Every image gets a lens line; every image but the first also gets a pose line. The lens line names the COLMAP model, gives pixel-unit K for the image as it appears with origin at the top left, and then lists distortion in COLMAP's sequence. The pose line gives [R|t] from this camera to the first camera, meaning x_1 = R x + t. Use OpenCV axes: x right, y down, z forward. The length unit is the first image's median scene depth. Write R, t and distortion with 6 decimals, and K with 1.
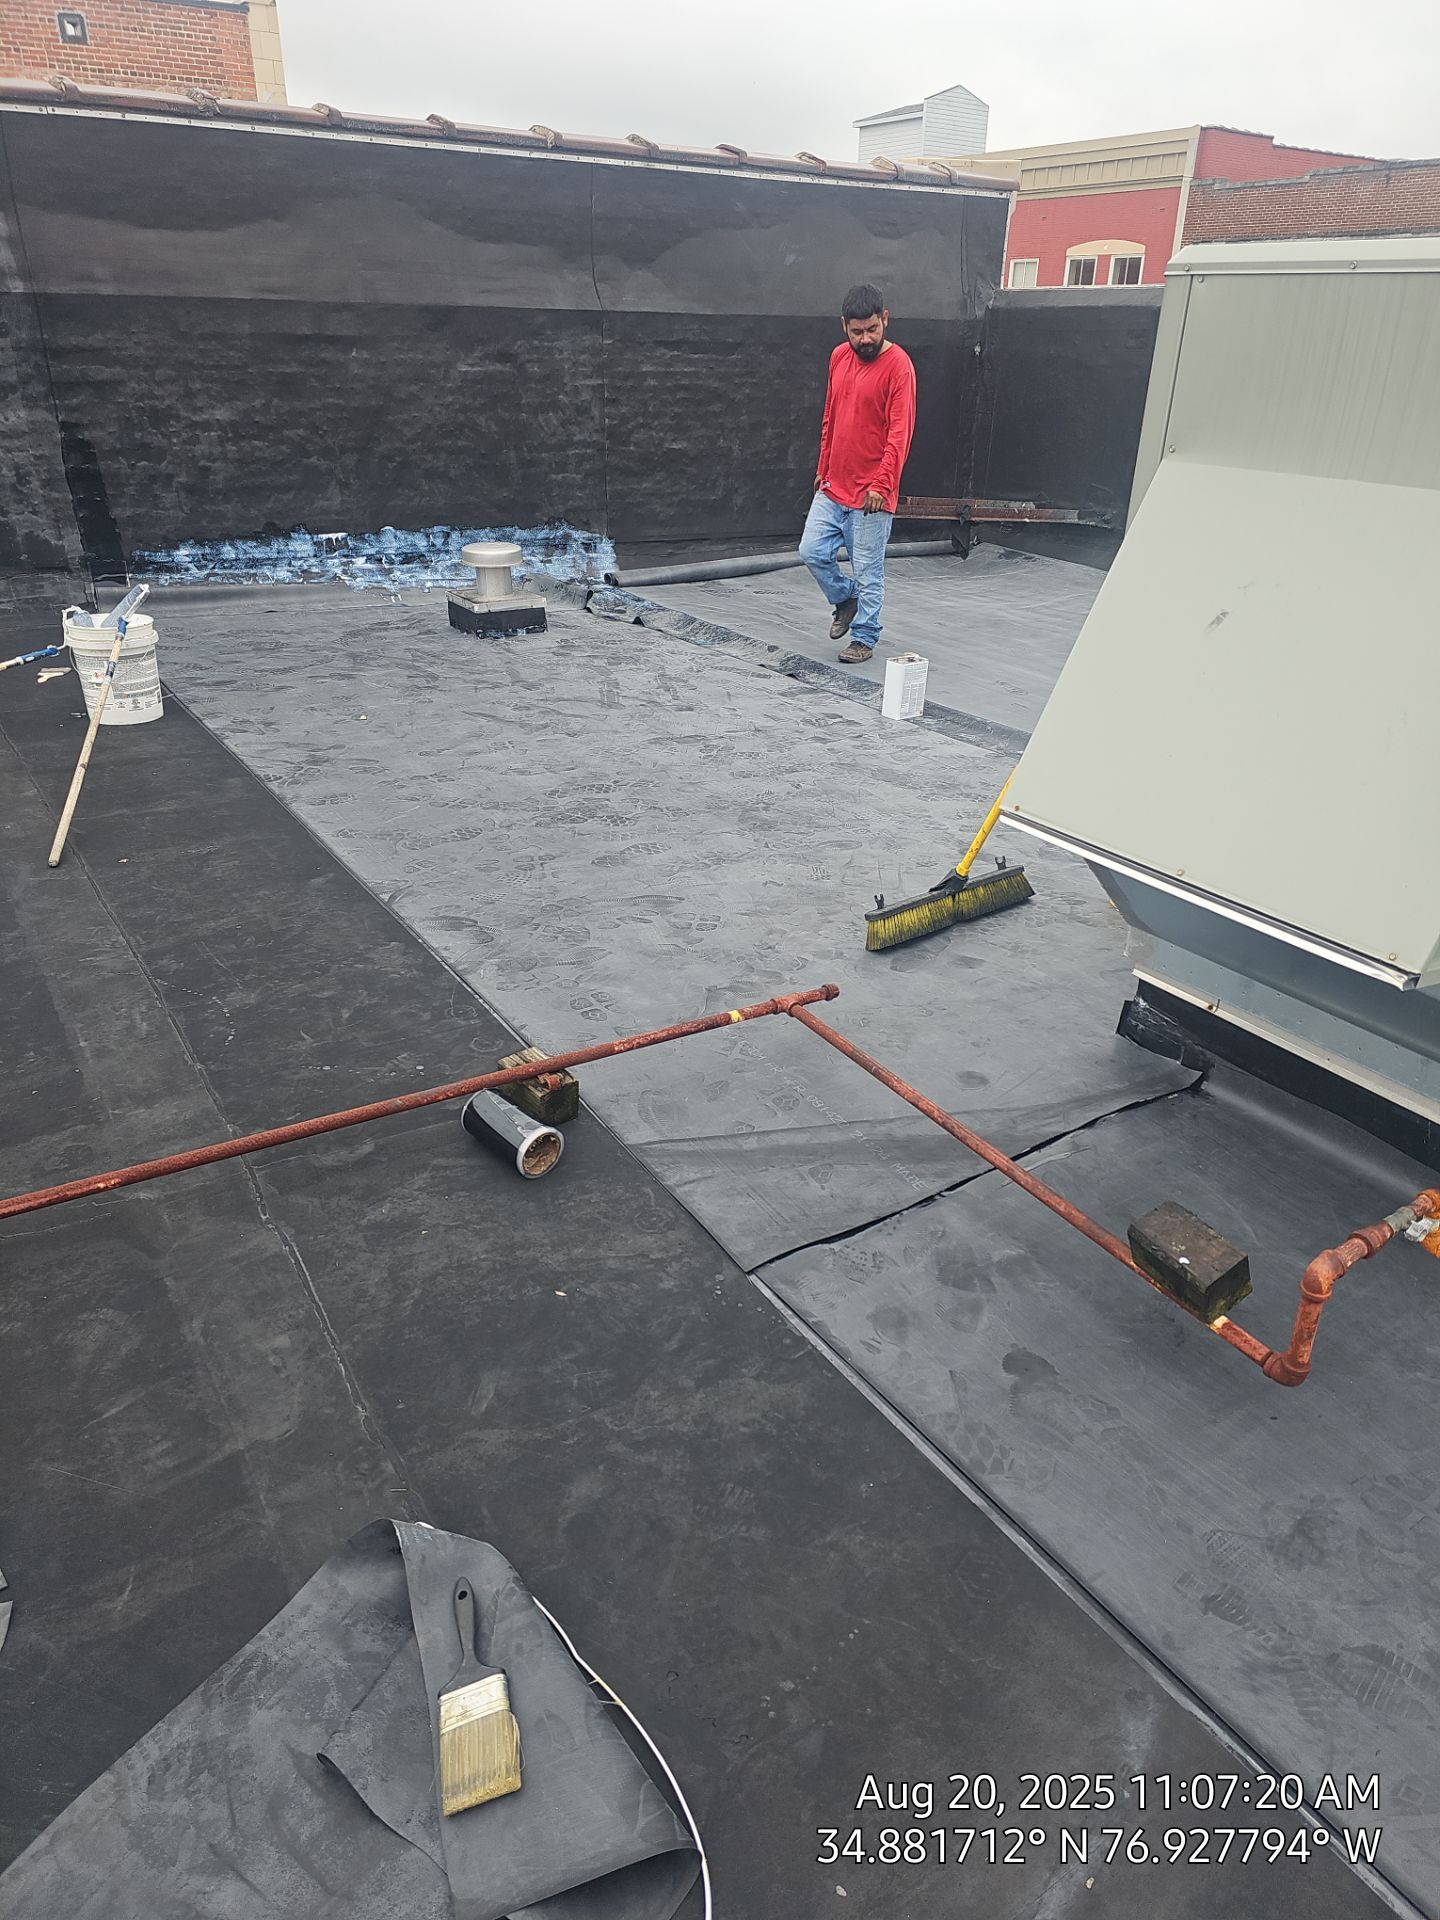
lens RADIAL K [[1232.3, 0, 720.0], [0, 1232.3, 960.0], [0, 0, 1]] dist [0.068799, -0.063324]
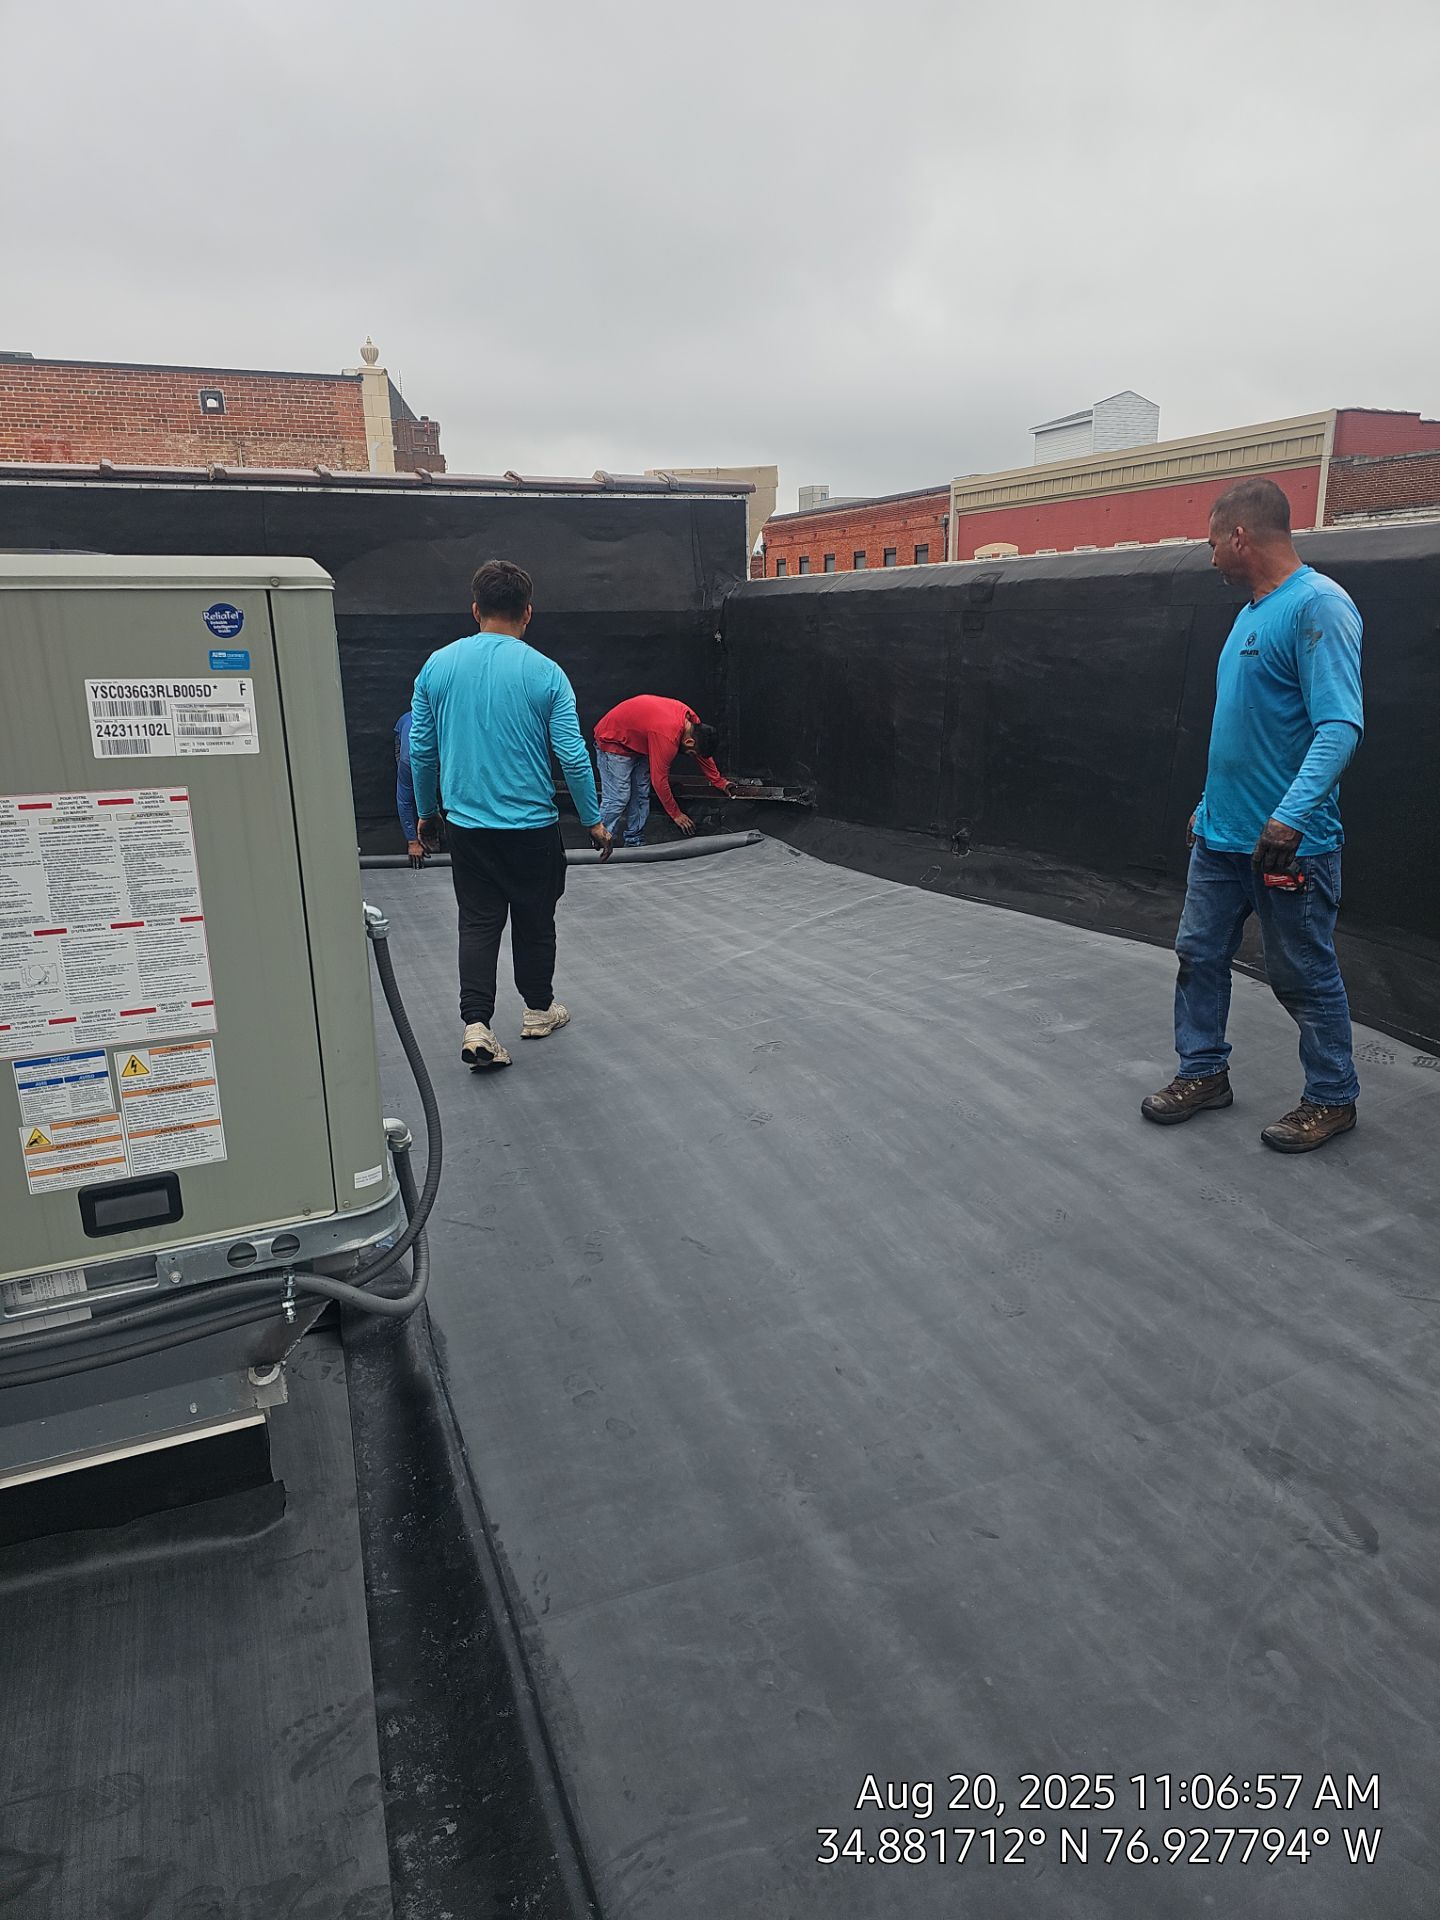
lens RADIAL K [[1232.3, 0, 720.0], [0, 1232.3, 960.0], [0, 0, 1]] dist [0.068799, -0.063324]
pose [[0.980200, 0.018738, -0.197119, 0.421267], [-0.056841, 0.980240, -0.189472, -0.043704], [0.189674, 0.196925, 0.961896, 0.091637]]
